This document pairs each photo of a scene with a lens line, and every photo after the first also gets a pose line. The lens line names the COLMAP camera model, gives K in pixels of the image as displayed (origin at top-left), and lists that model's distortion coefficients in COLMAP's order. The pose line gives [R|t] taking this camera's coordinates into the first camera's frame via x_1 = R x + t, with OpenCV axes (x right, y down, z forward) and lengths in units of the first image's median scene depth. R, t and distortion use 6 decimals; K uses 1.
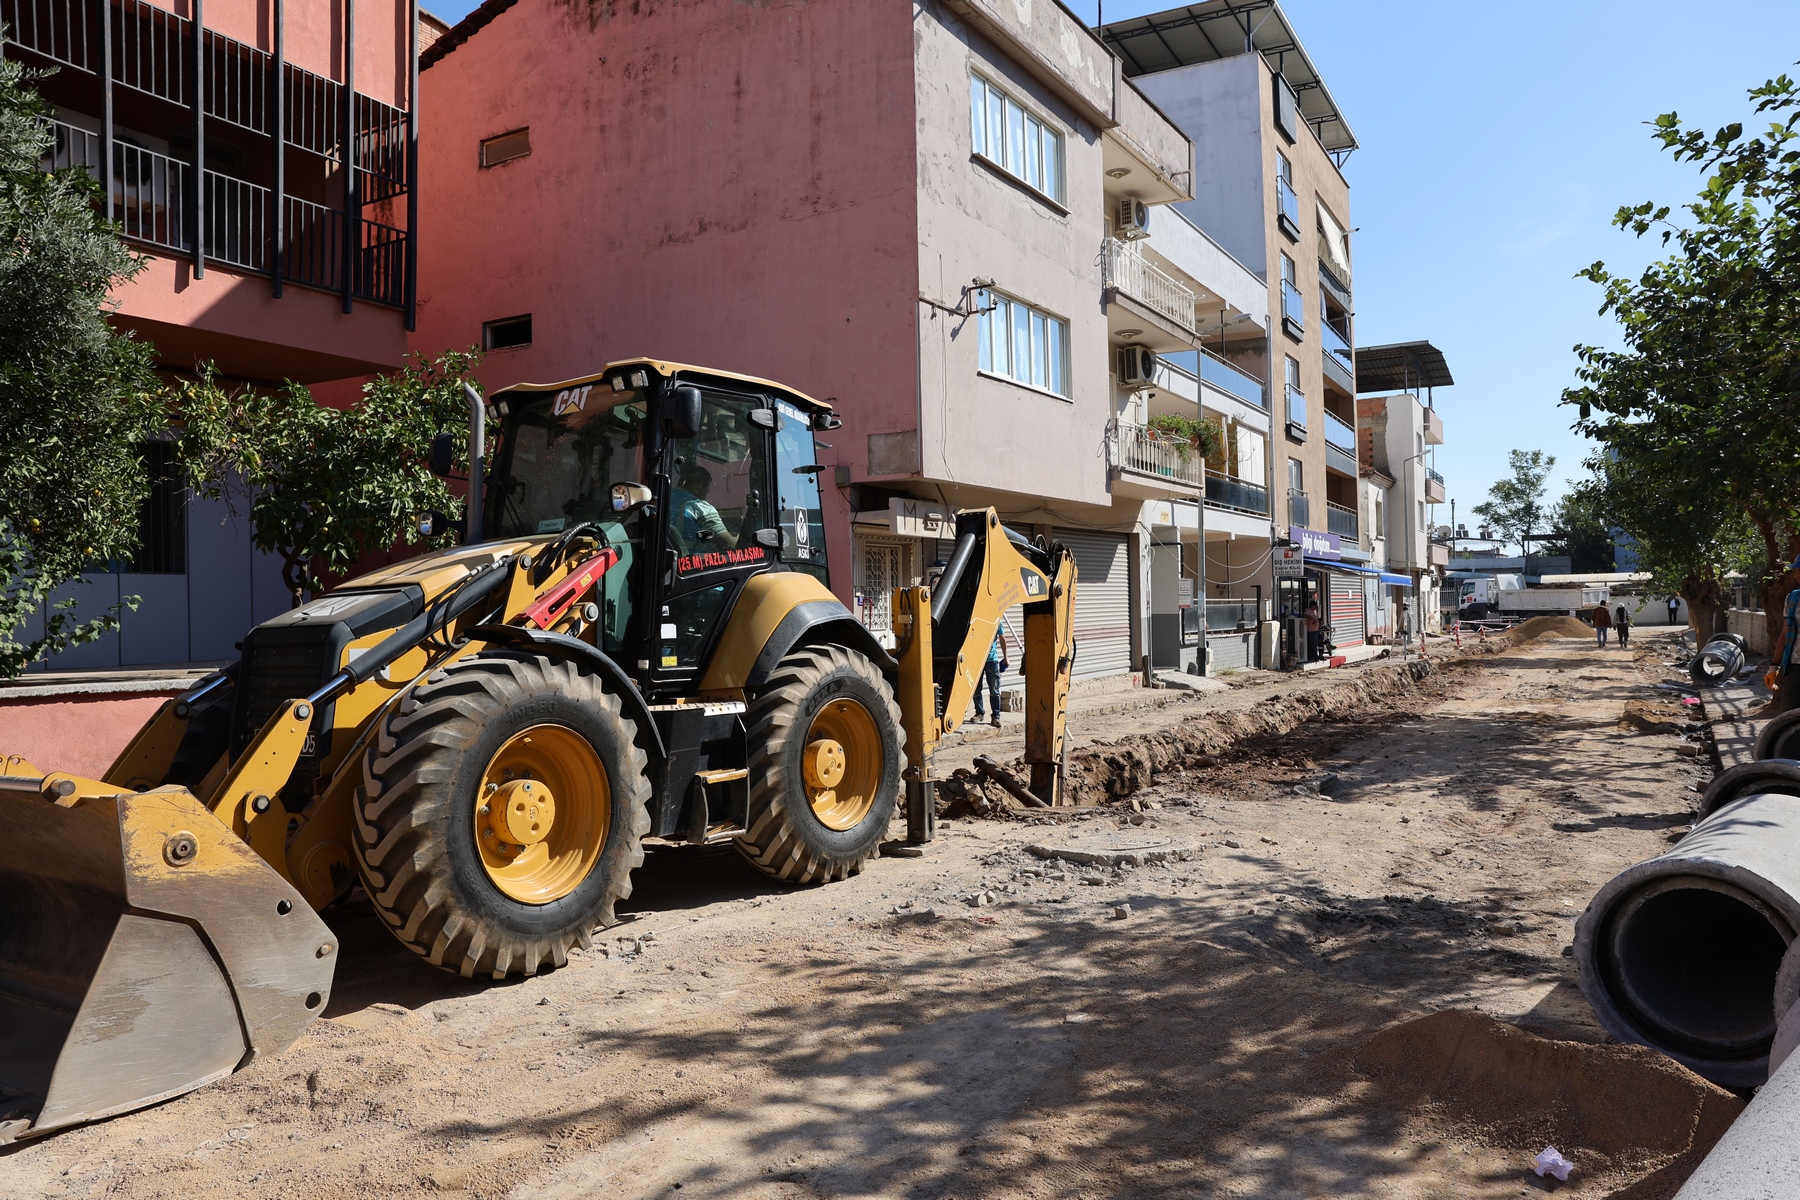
lens RADIAL K [[1201.4, 0, 909.8], [0, 1201.4, 592.7], [0, 0, 1]] dist [-0.073066, 0.012197]
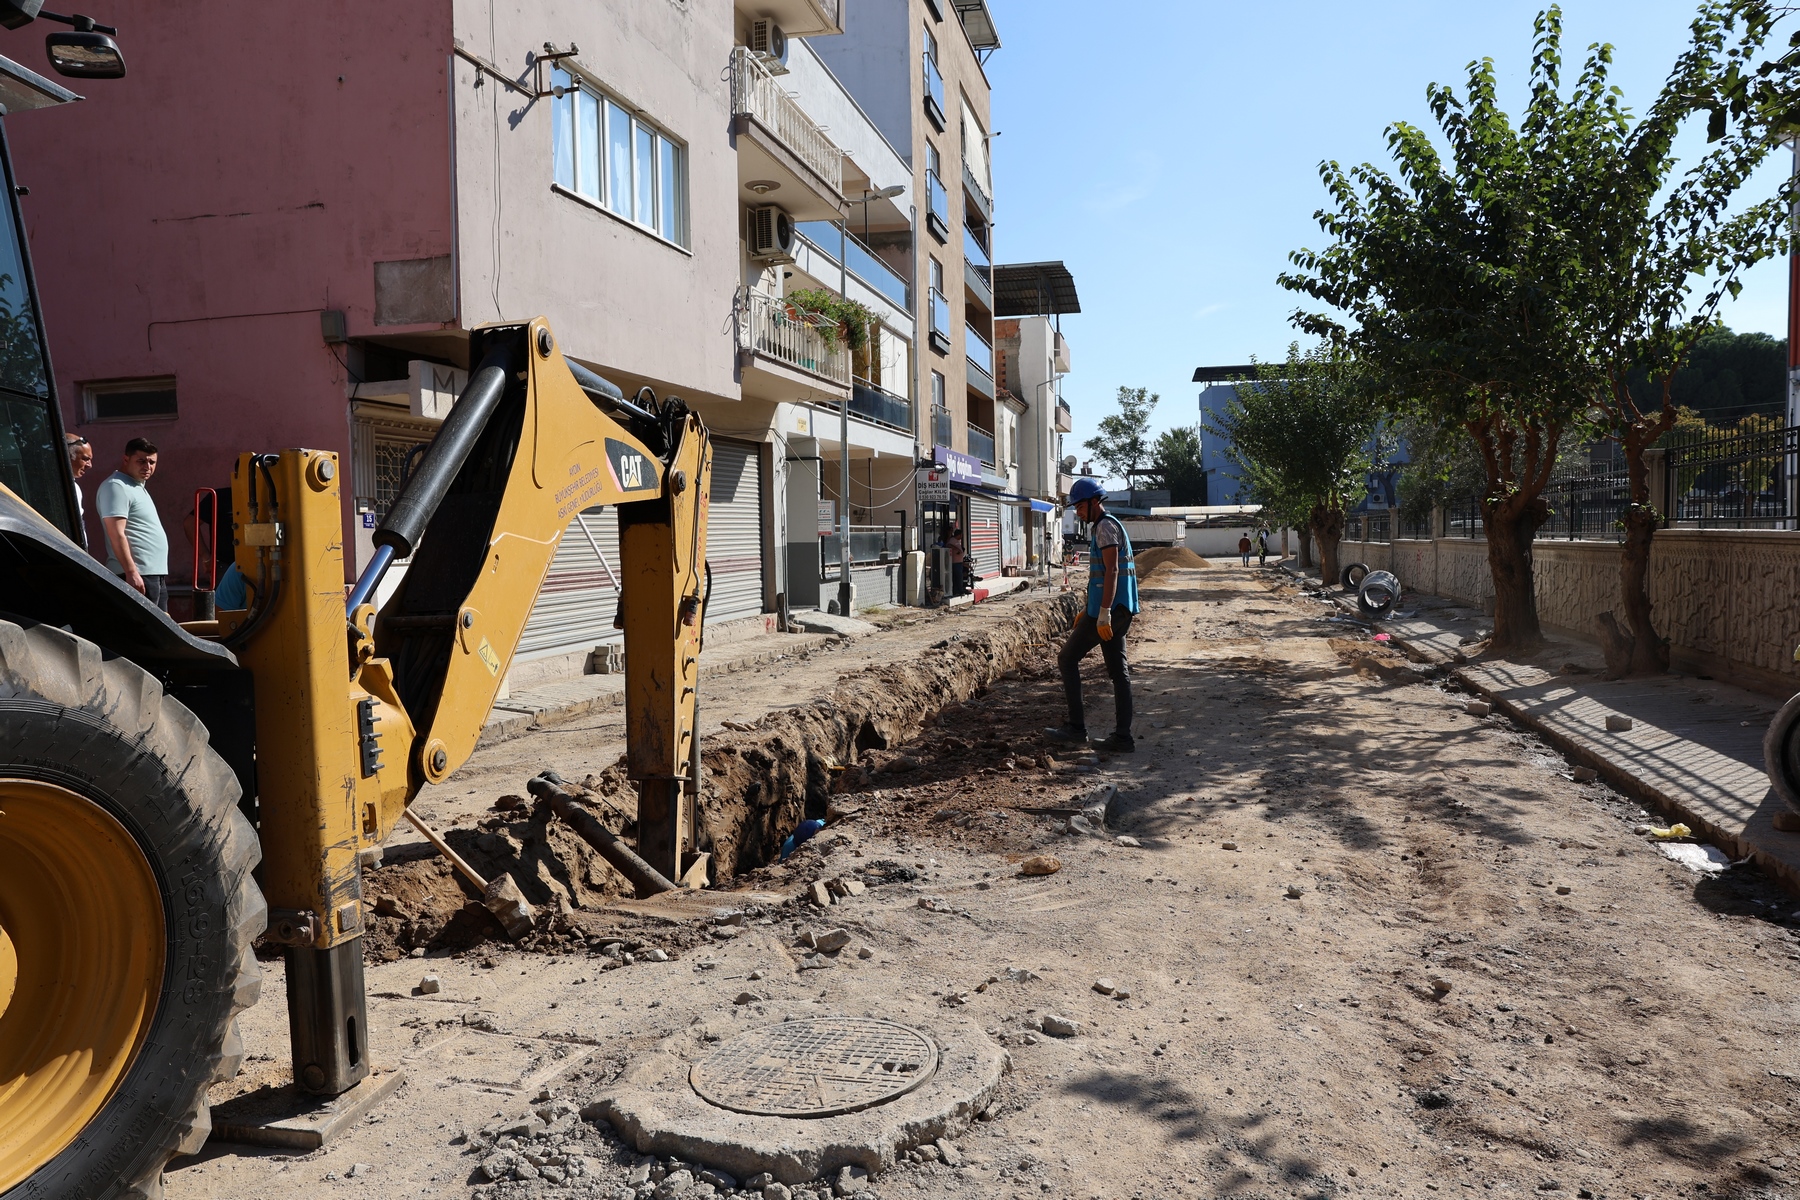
lens RADIAL K [[1201.4, 0, 917.9], [0, 1201.4, 588.5], [0, 0, 1]] dist [-0.073066, 0.012197]
pose [[0.948106, -0.013737, 0.317658, 0.026352], [-0.002927, 0.998647, 0.051922, 0.006718], [-0.317942, -0.050157, 0.946783, 0.202925]]
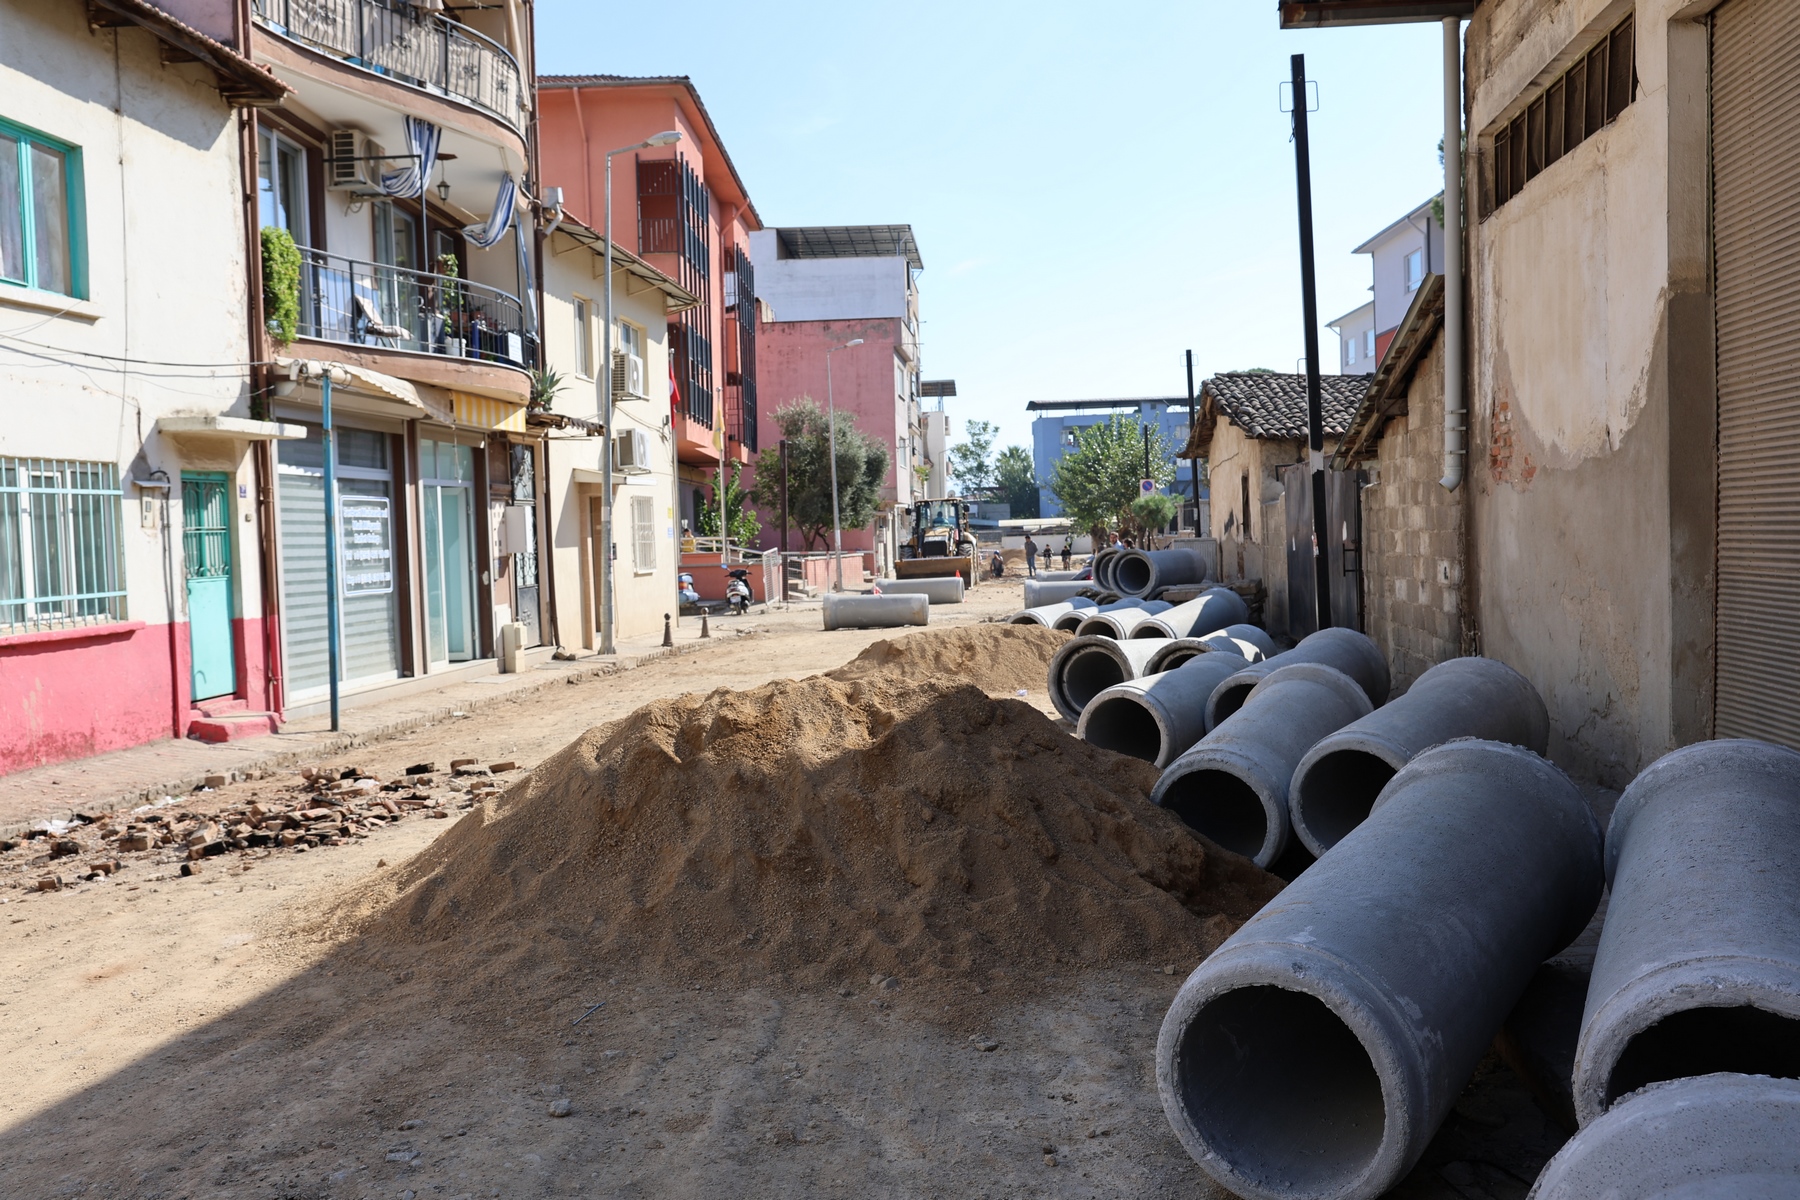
lens RADIAL K [[1629.9, 0, 901.5], [0, 1629.9, 600.4], [0, 0, 1]] dist [-0.005752, -0.000273]
pose [[0.889113, -0.025428, 0.456981, -1.343002], [0.006953, 0.999091, 0.042065, -0.006736], [-0.457635, -0.034224, 0.888481, -1.985692]]
